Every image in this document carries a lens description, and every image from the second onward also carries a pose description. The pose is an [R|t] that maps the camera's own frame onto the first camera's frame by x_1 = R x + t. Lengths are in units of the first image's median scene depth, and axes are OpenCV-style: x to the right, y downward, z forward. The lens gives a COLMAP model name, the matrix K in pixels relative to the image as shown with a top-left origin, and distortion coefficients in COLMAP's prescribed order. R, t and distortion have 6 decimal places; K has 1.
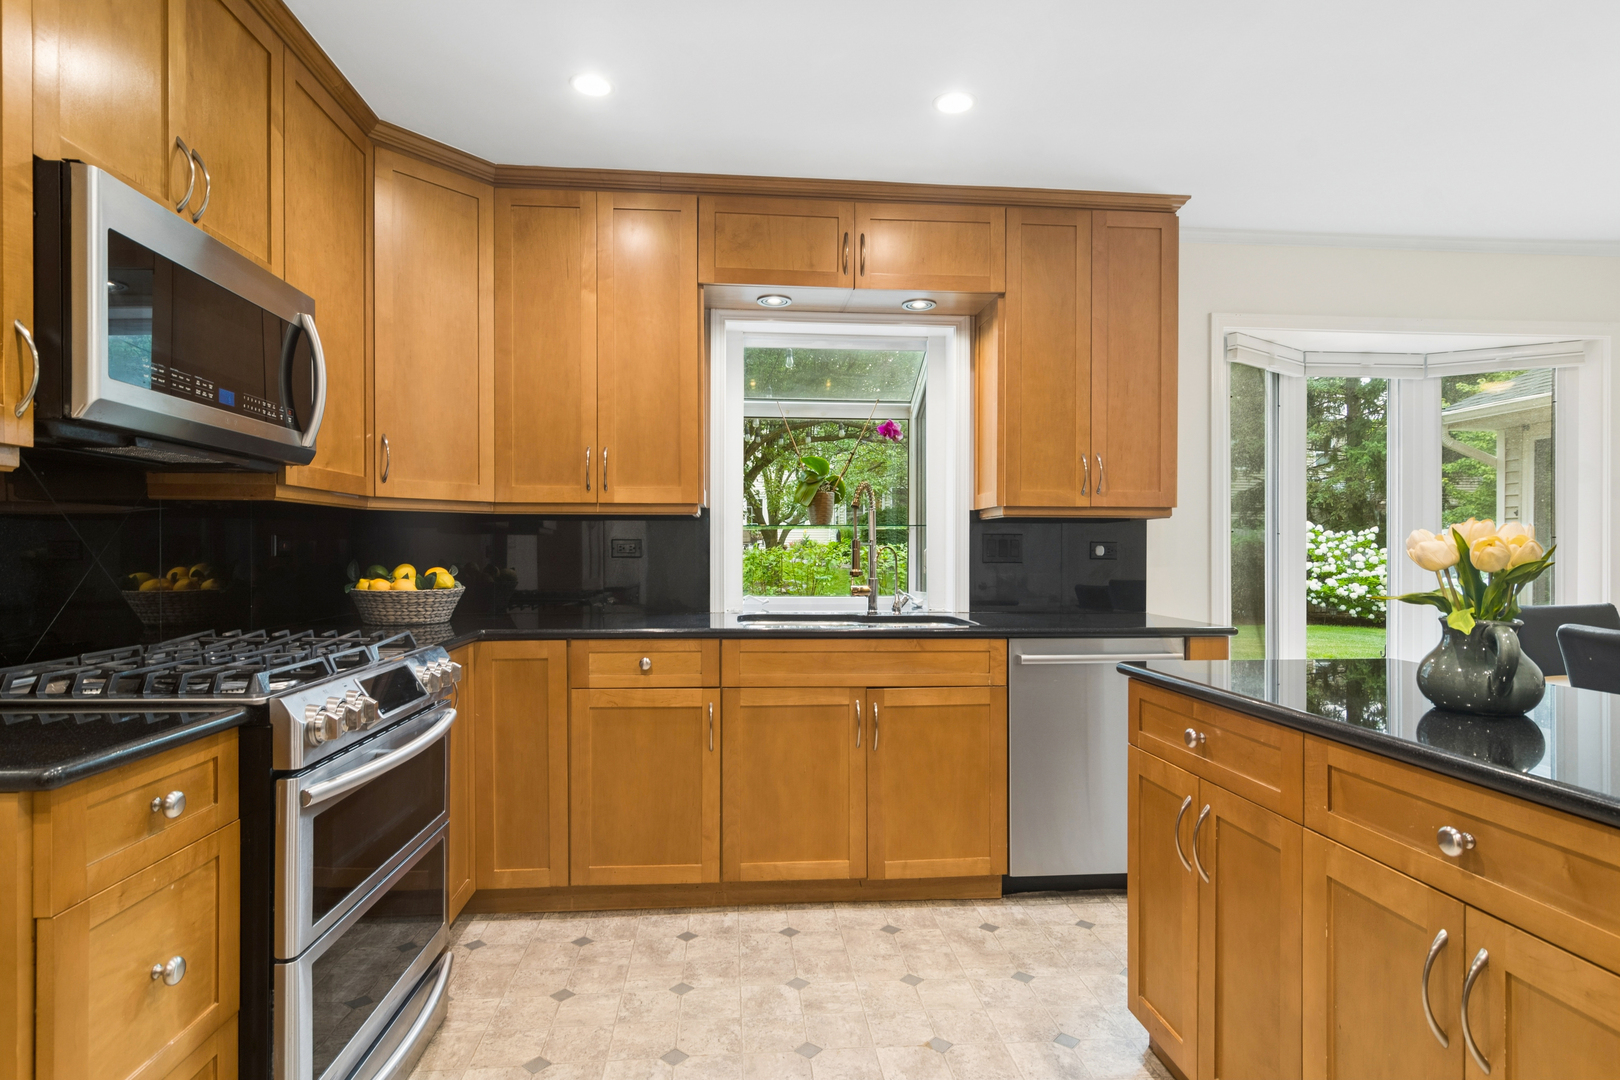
lens RADIAL K [[871.1, 0, 802.1], [0, 871.1, 554.1], [0, 0, 1]] dist [0.001036, 0.001583]
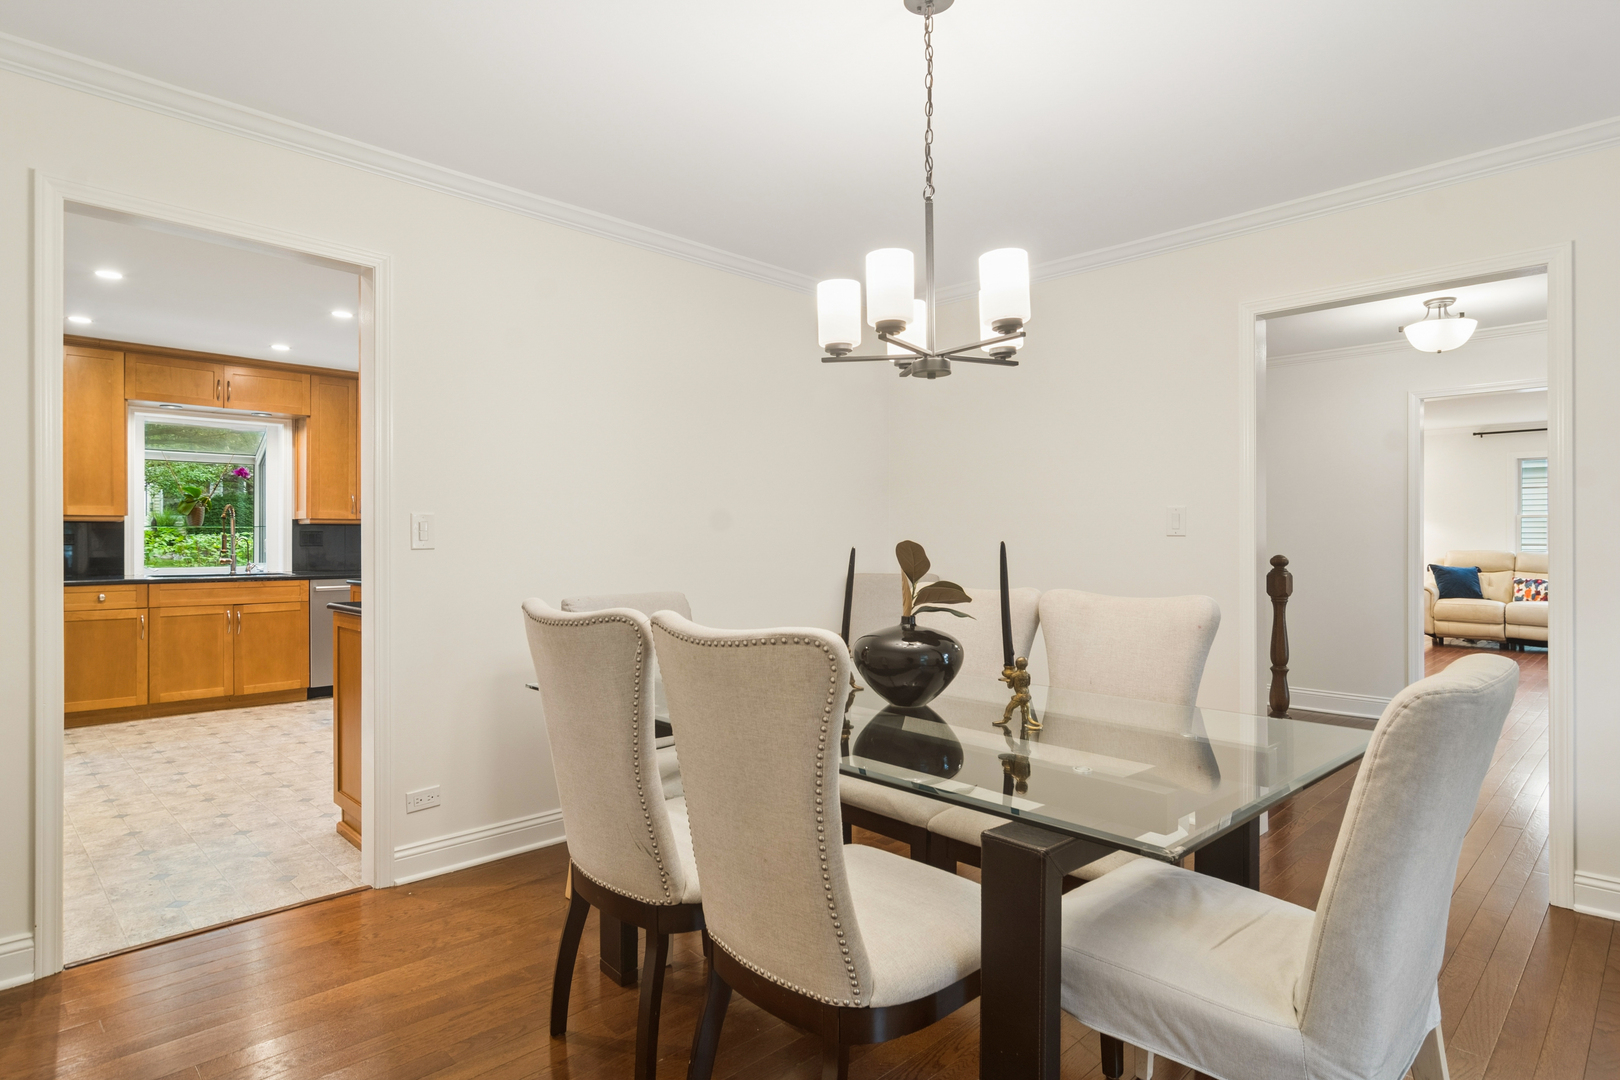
lens RADIAL K [[871.1, 0, 809.8], [0, 871.1, 535.5], [0, 0, 1]] dist [0.001036, 0.001583]
pose [[0.763247, -0.000248, 0.646107, -0.209937], [0.004845, 0.999974, -0.005340, 0.002695], [-0.646089, 0.007206, 0.763228, -1.414197]]
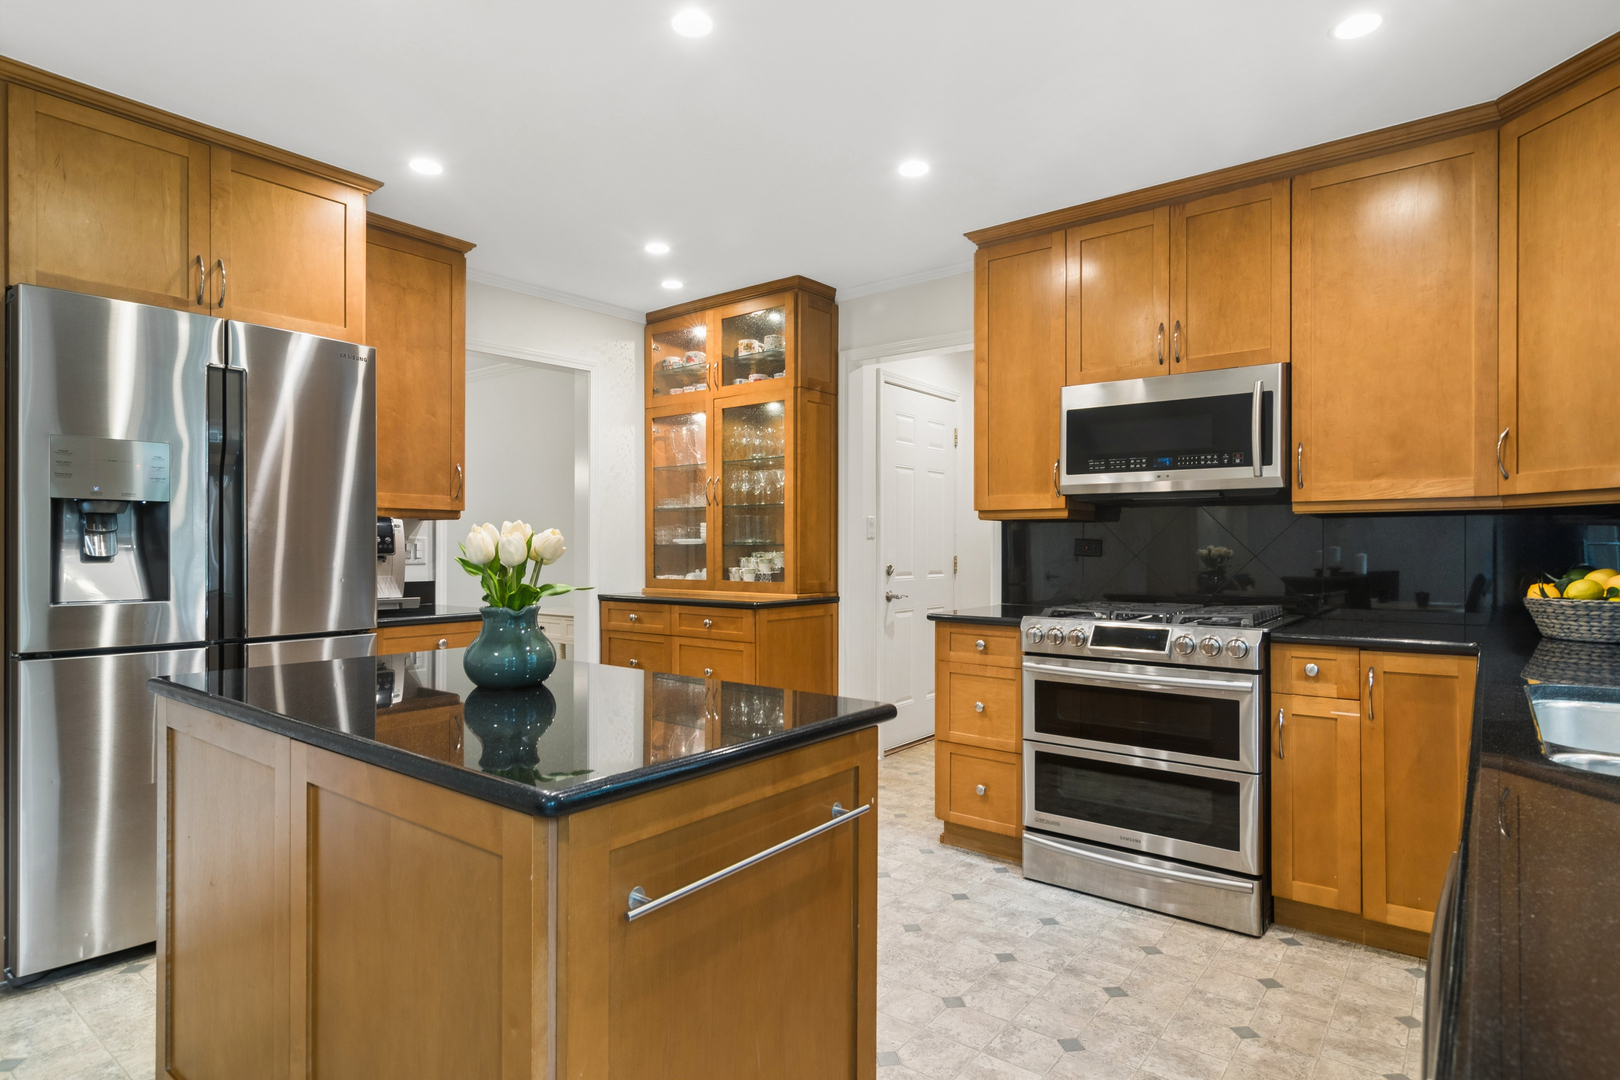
lens RADIAL K [[871.1, 0, 806.6], [0, 871.1, 548.3], [0, 0, 1]] dist [0.001036, 0.001583]
pose [[-0.683017, -0.004060, -0.730392, 0.634628], [-0.007811, 0.999968, 0.001746, -0.003022], [0.730361, 0.006898, -0.683026, 0.970047]]
